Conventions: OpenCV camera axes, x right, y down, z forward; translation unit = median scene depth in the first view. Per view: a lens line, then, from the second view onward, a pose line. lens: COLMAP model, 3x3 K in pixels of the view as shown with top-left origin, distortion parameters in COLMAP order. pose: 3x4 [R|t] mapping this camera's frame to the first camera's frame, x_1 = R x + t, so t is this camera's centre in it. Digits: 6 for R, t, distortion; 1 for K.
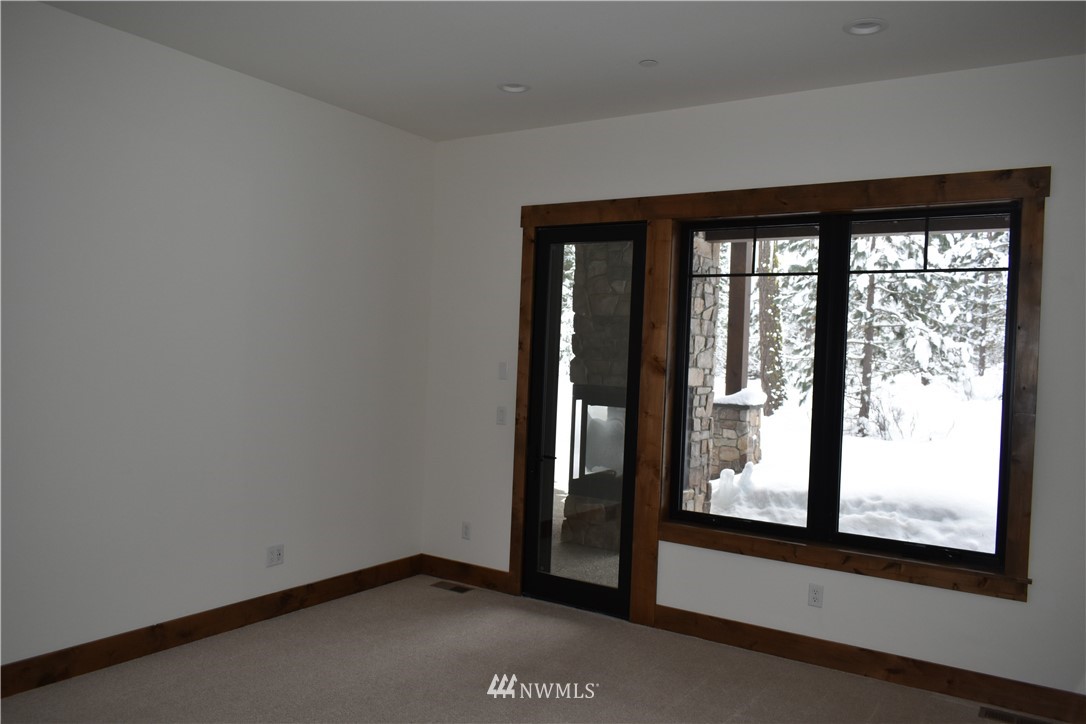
lens RADIAL K [[835.6, 0, 544.0], [0, 835.6, 360.8], [0, 0, 1]] dist [-0.026386, 0.015403]
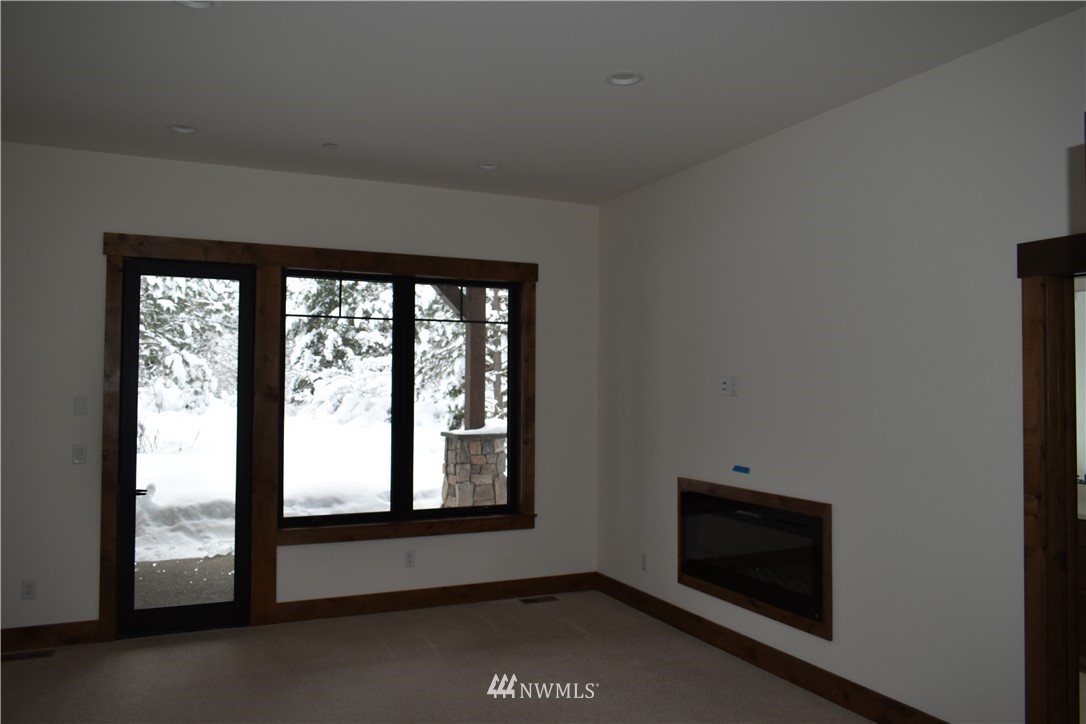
lens RADIAL K [[835.6, 0, 547.6], [0, 835.6, 365.0], [0, 0, 1]] dist [-0.026386, 0.015403]
pose [[0.527772, -0.014737, 0.849258, -0.588690], [0.021124, 0.999768, 0.004222, -0.027960], [-0.849123, 0.015712, 0.527961, 0.074983]]
